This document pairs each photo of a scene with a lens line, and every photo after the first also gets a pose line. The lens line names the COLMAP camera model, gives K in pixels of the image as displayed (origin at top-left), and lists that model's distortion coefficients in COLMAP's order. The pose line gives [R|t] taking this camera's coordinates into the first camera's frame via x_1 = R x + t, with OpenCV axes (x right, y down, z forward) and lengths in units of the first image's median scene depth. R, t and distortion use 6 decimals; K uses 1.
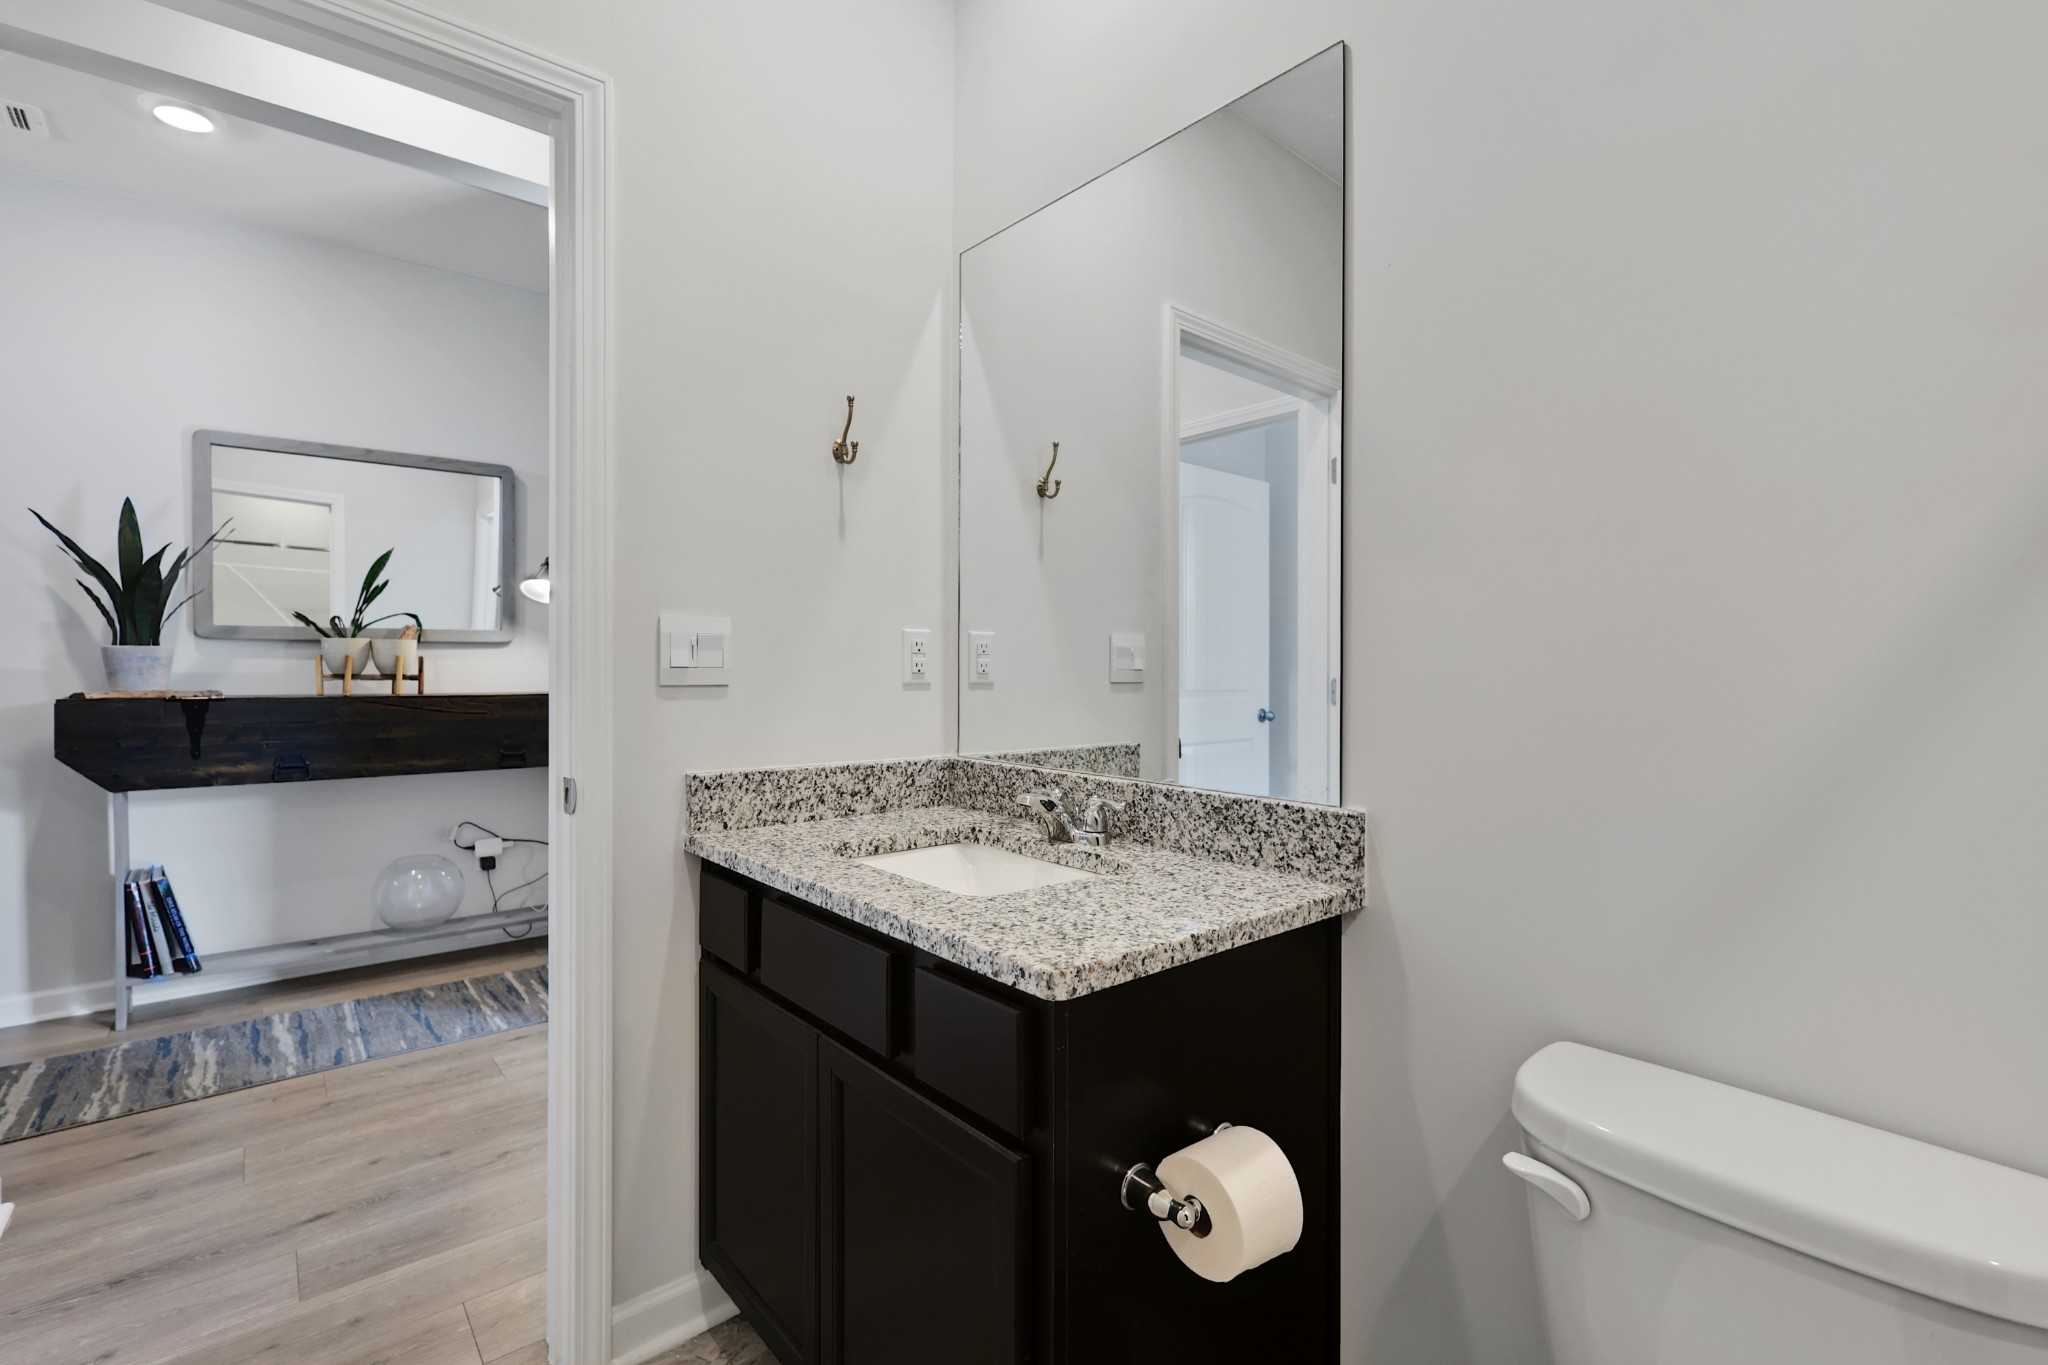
lens RADIAL K [[920.5, 0, 1025.0], [0, 920.5, 665.0], [0, 0, 1]] dist [-0.000345, -0.000469]
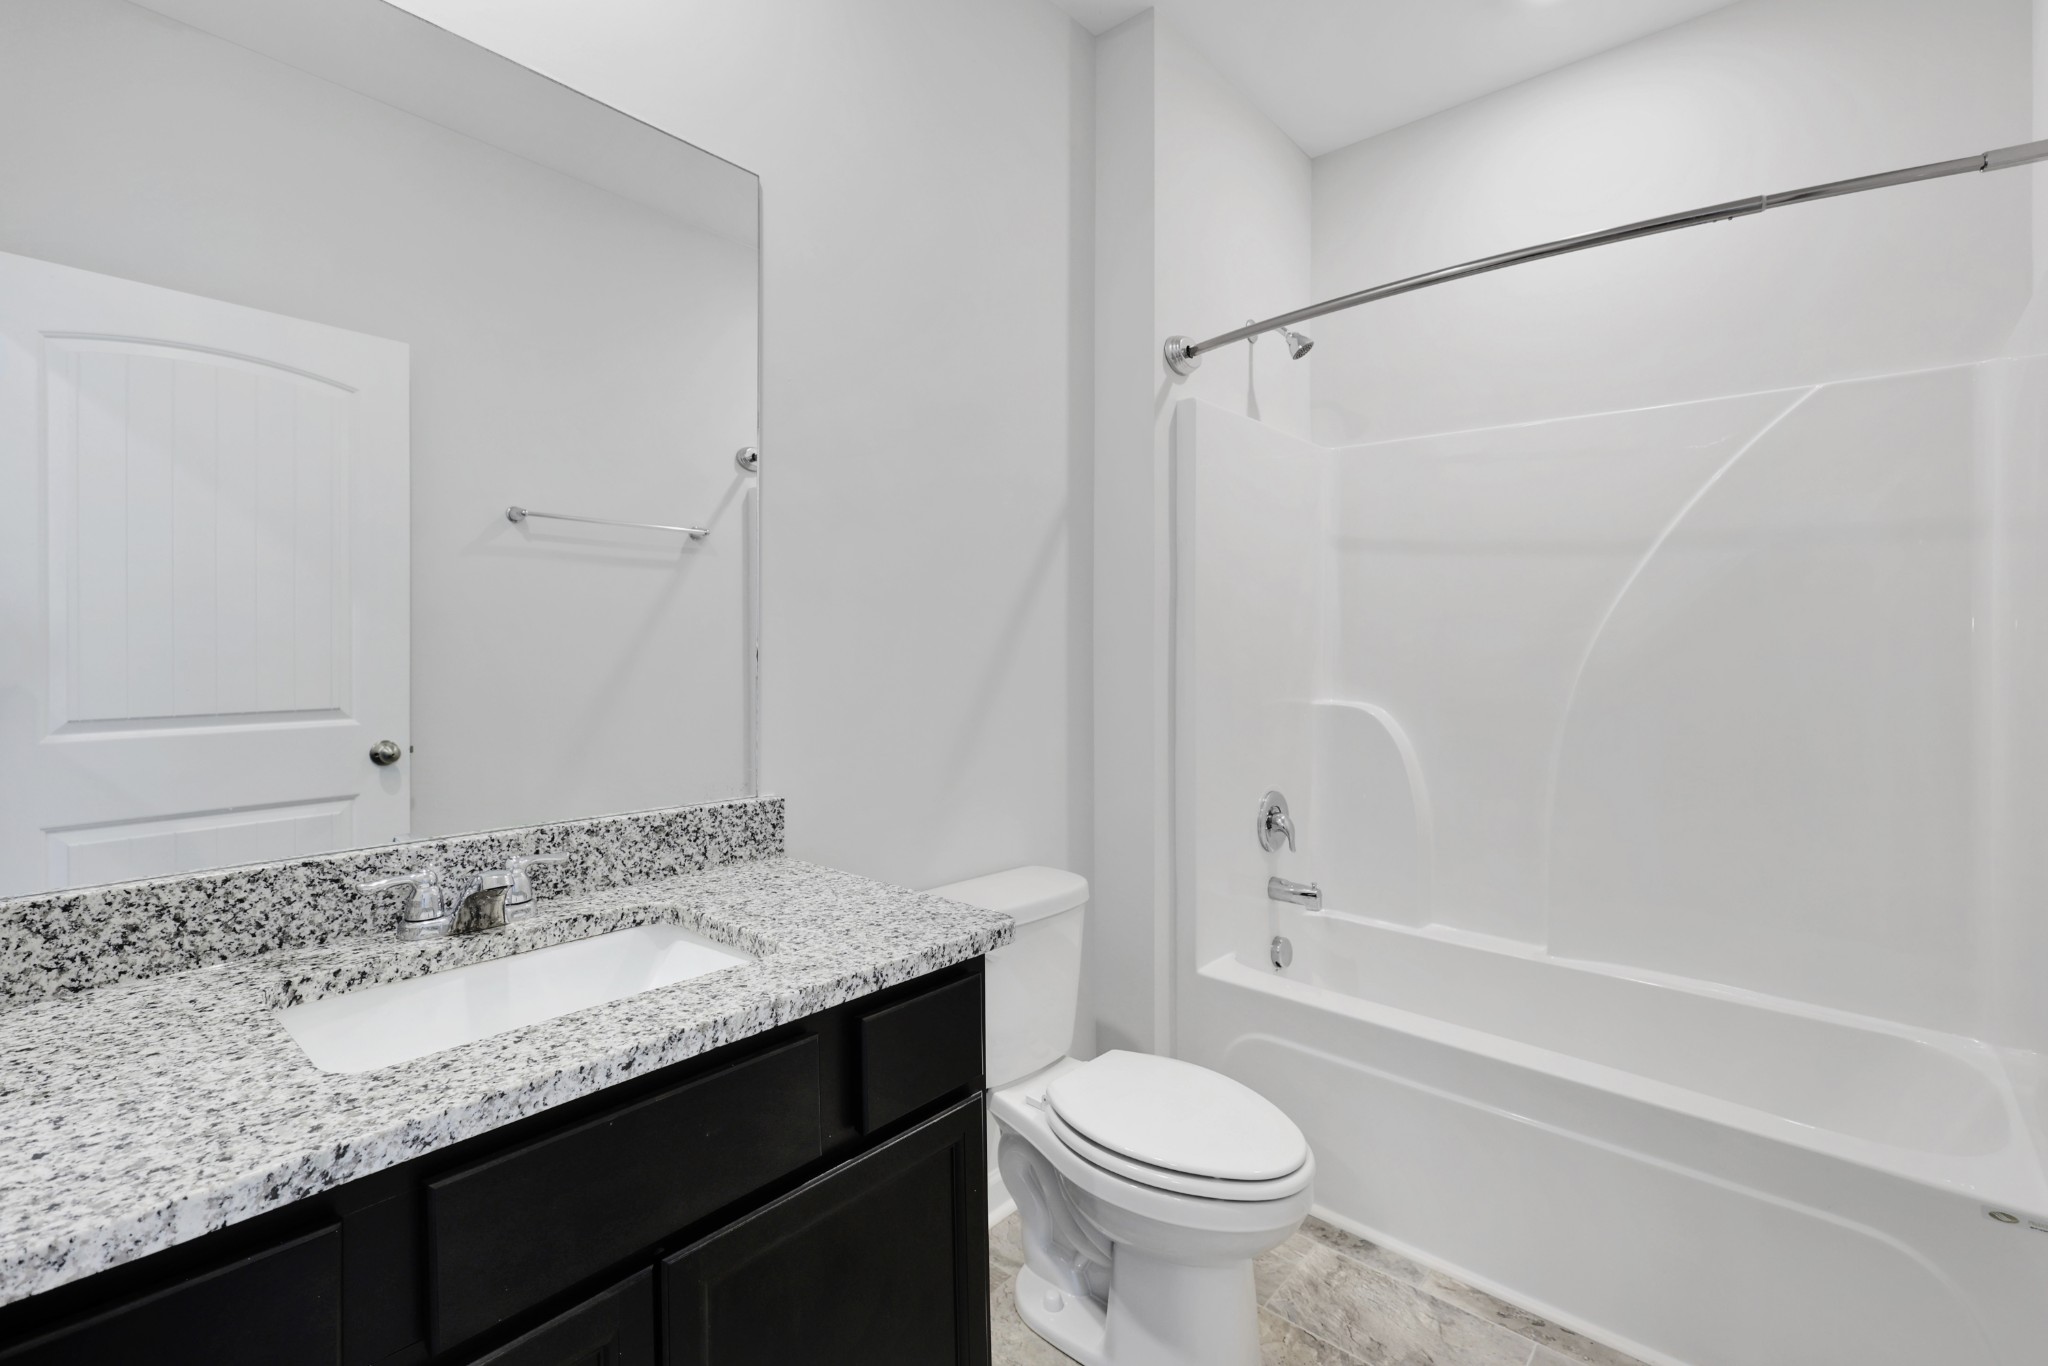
lens RADIAL K [[912.0, 0, 1037.1], [0, 912.0, 673.8], [0, 0, 1]] dist [0.000040, 0.007175]
pose [[-0.138440, -0.035063, 0.989750, -0.856551], [-0.005604, 0.999385, 0.034621, -0.048702], [-0.990355, -0.000753, -0.138552, 0.767349]]
